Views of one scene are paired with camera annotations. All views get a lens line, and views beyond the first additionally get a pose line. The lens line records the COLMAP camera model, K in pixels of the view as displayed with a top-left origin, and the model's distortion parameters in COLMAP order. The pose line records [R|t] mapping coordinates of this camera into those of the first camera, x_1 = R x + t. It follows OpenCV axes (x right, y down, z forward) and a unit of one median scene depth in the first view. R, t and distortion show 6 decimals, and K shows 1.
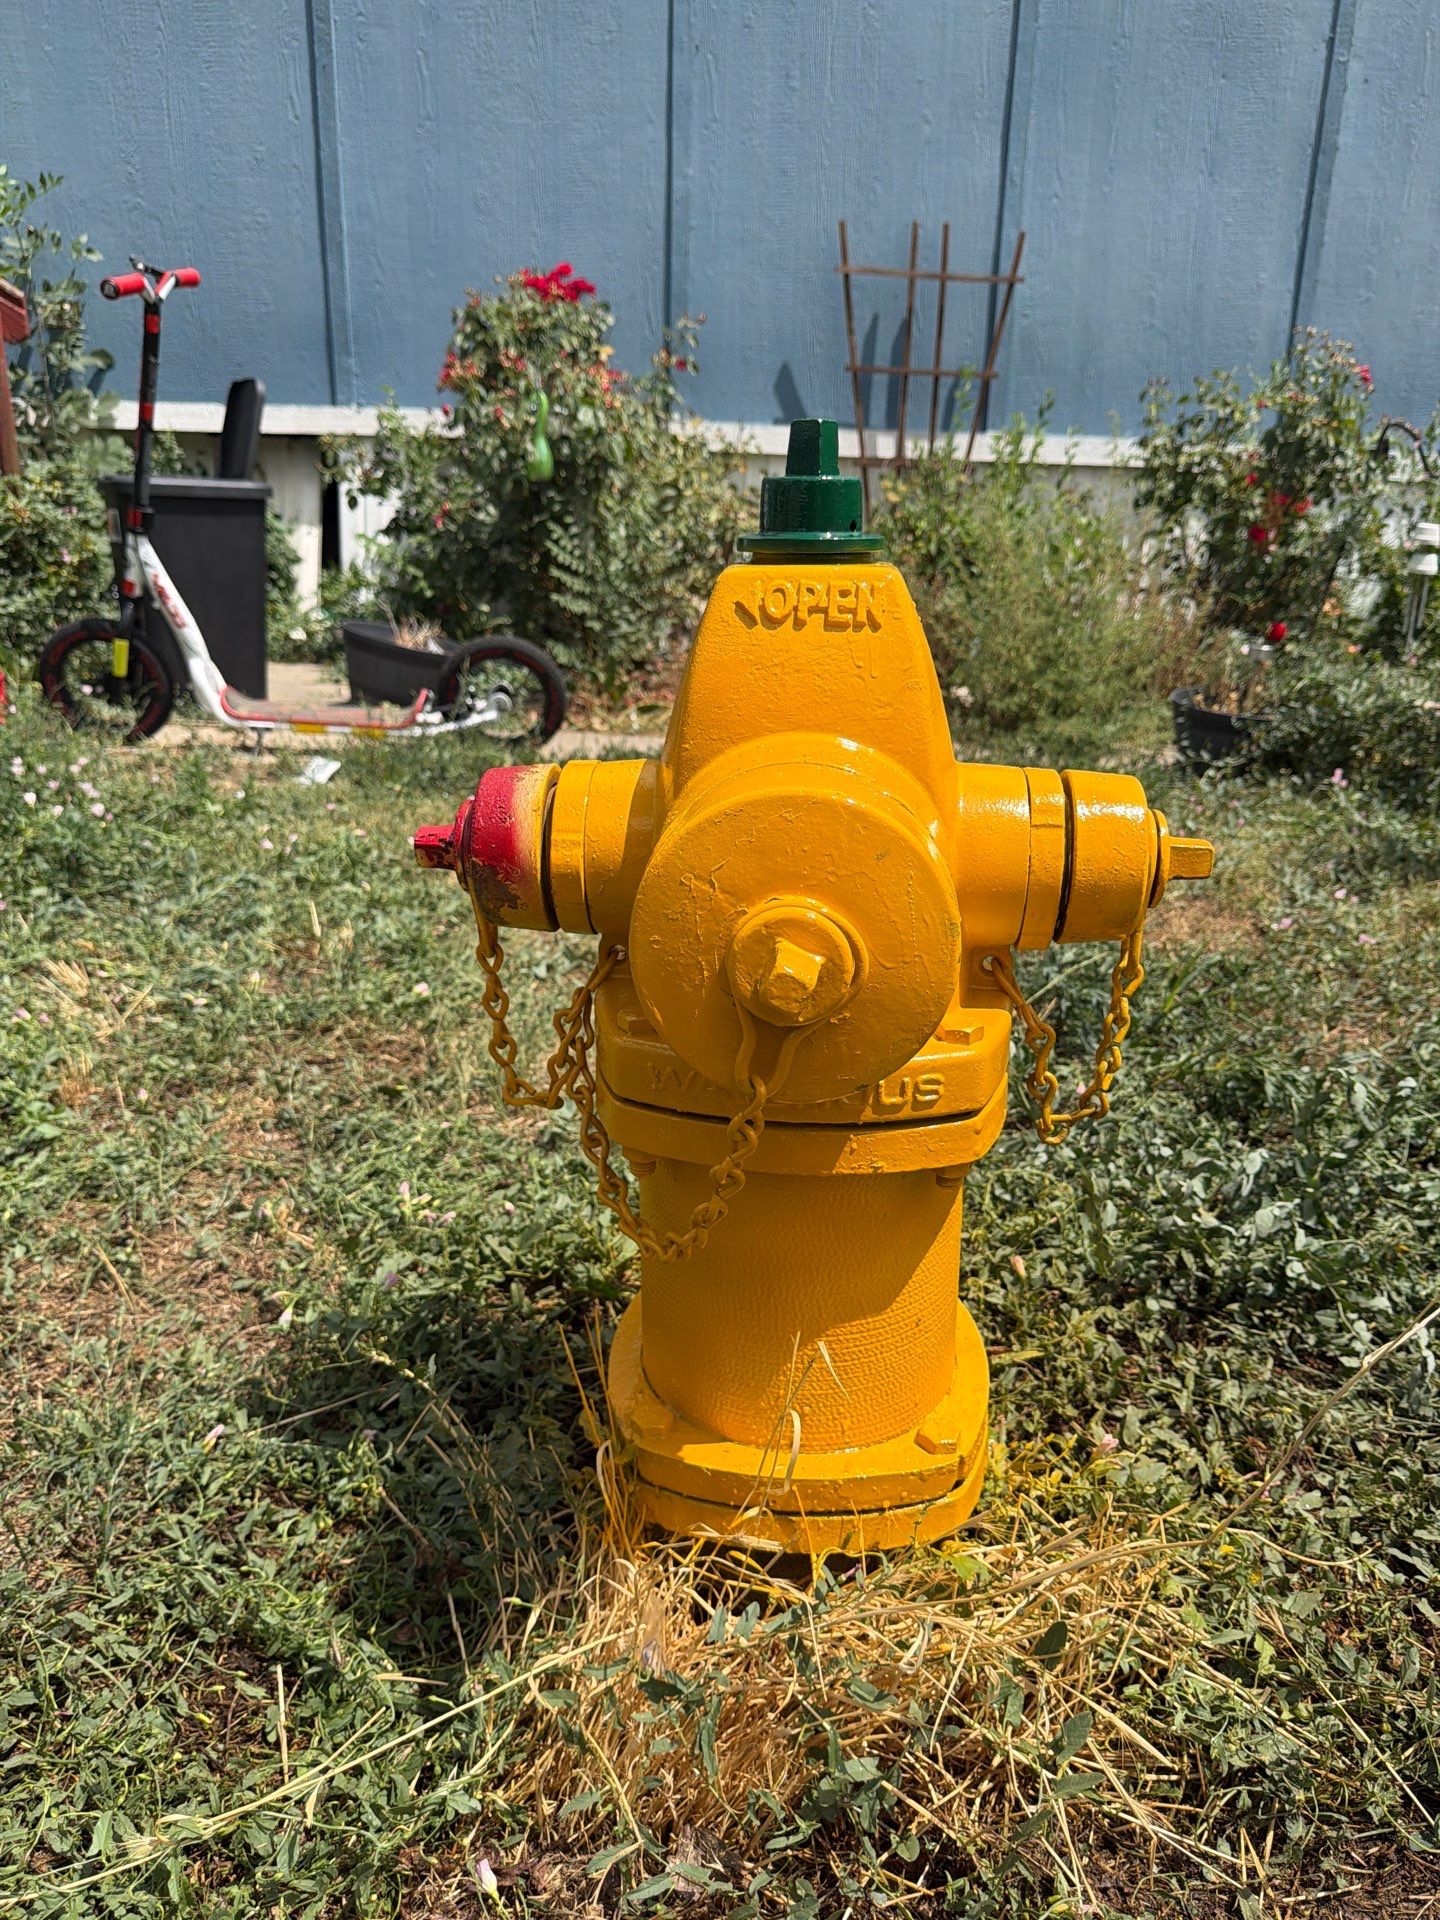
lens RADIAL K [[1339.1, 0, 720.0], [0, 1339.1, 960.0], [0, 0, 1]] dist [0.122865, -0.240134]
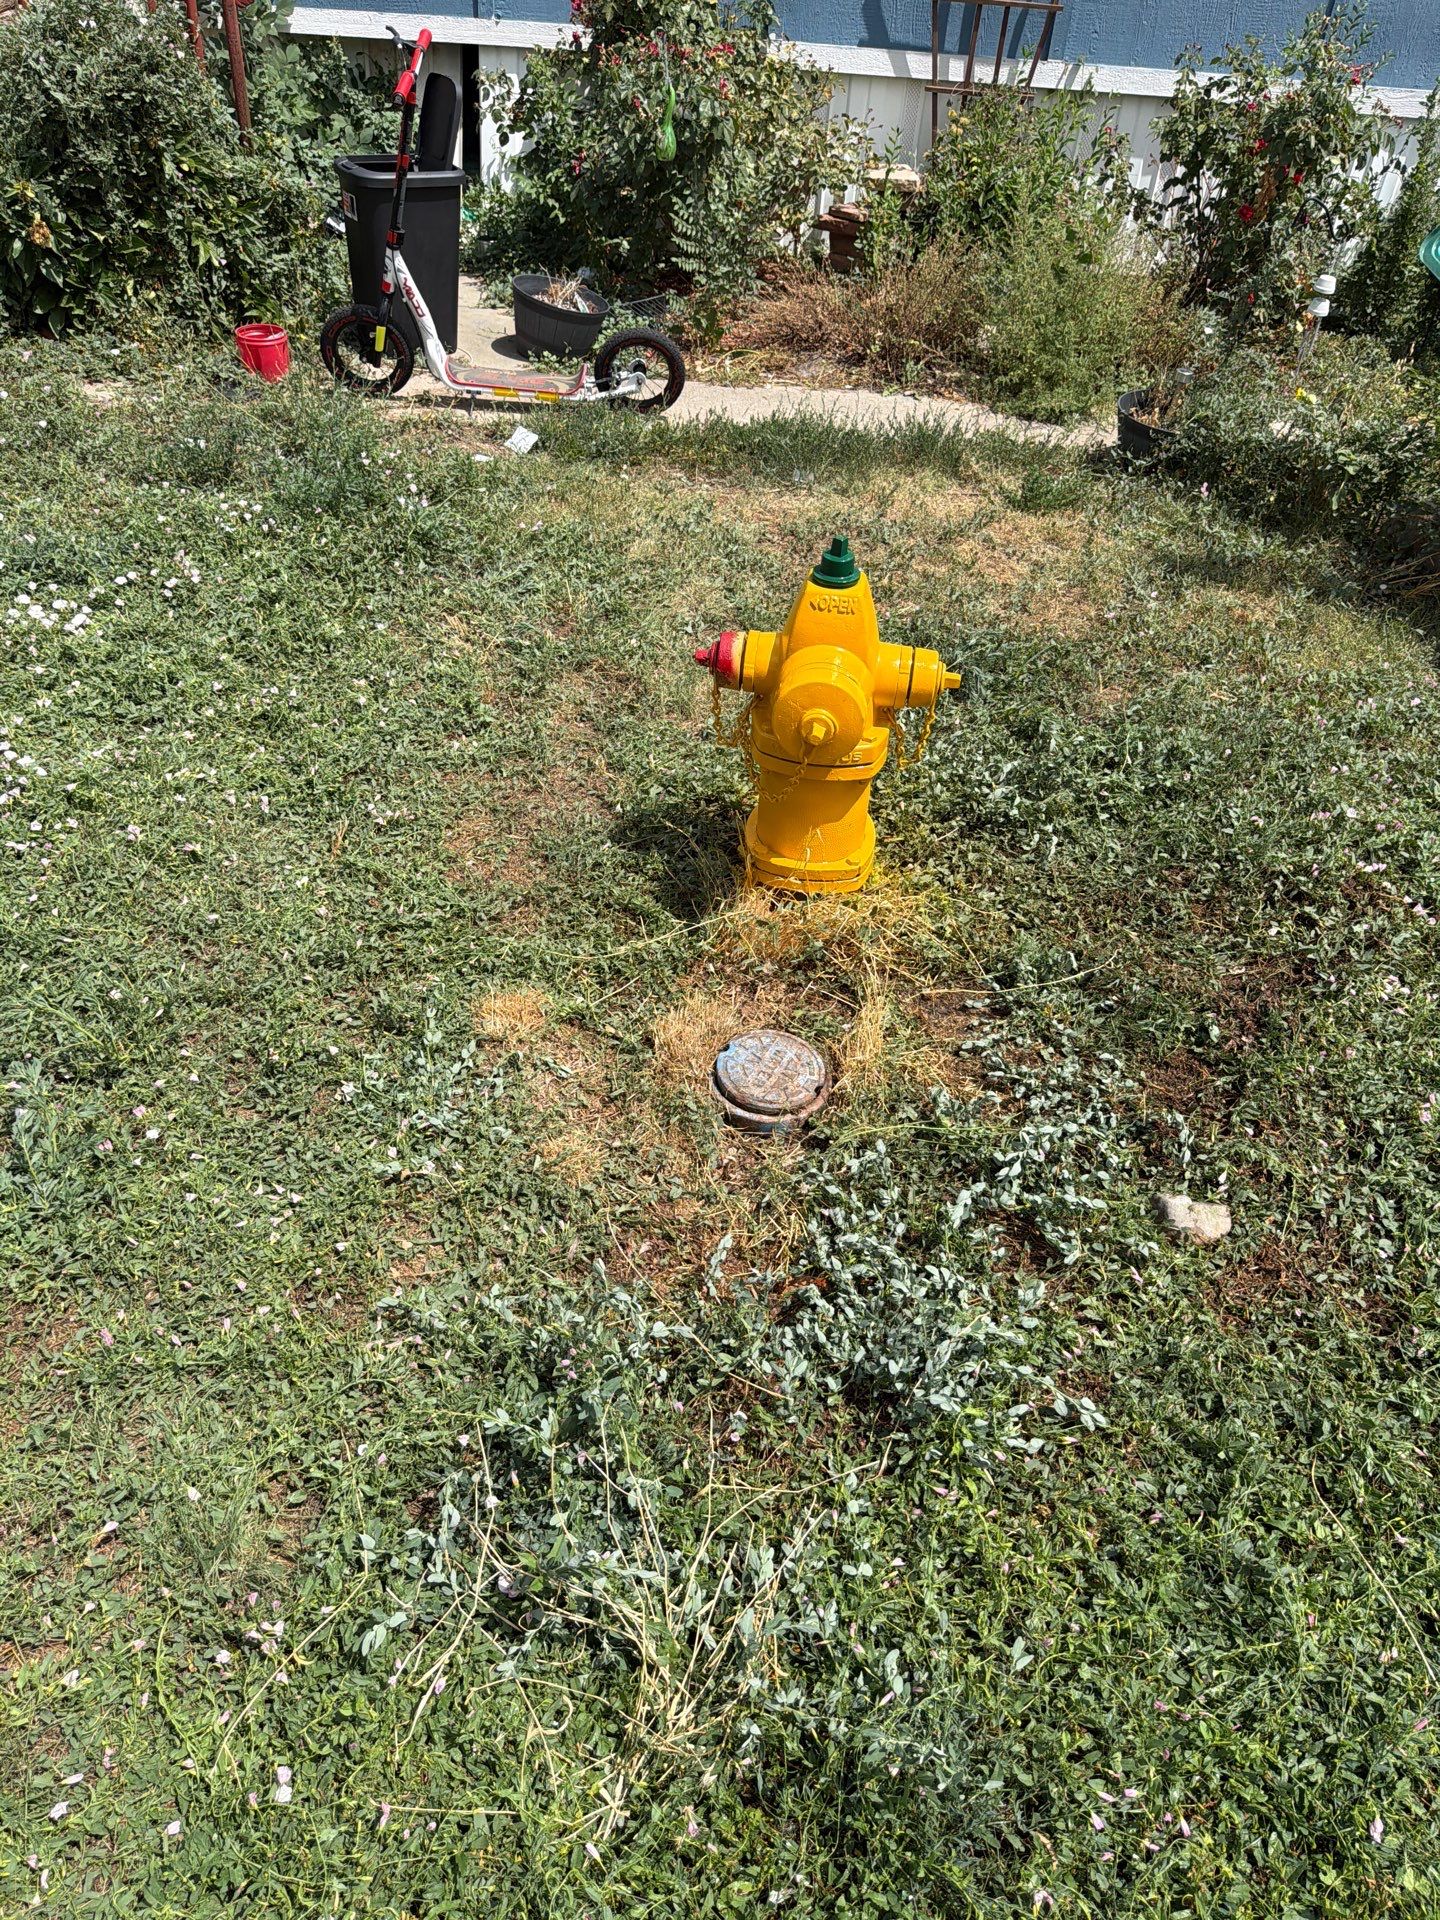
lens RADIAL K [[1339.1, 0, 720.0], [0, 1339.1, 960.0], [0, 0, 1]] dist [0.122865, -0.240134]
pose [[0.997934, 0.063446, -0.010113, -0.029760], [-0.055457, 0.930133, 0.363012, -0.162436], [0.032439, -0.361701, 0.931730, -0.593282]]
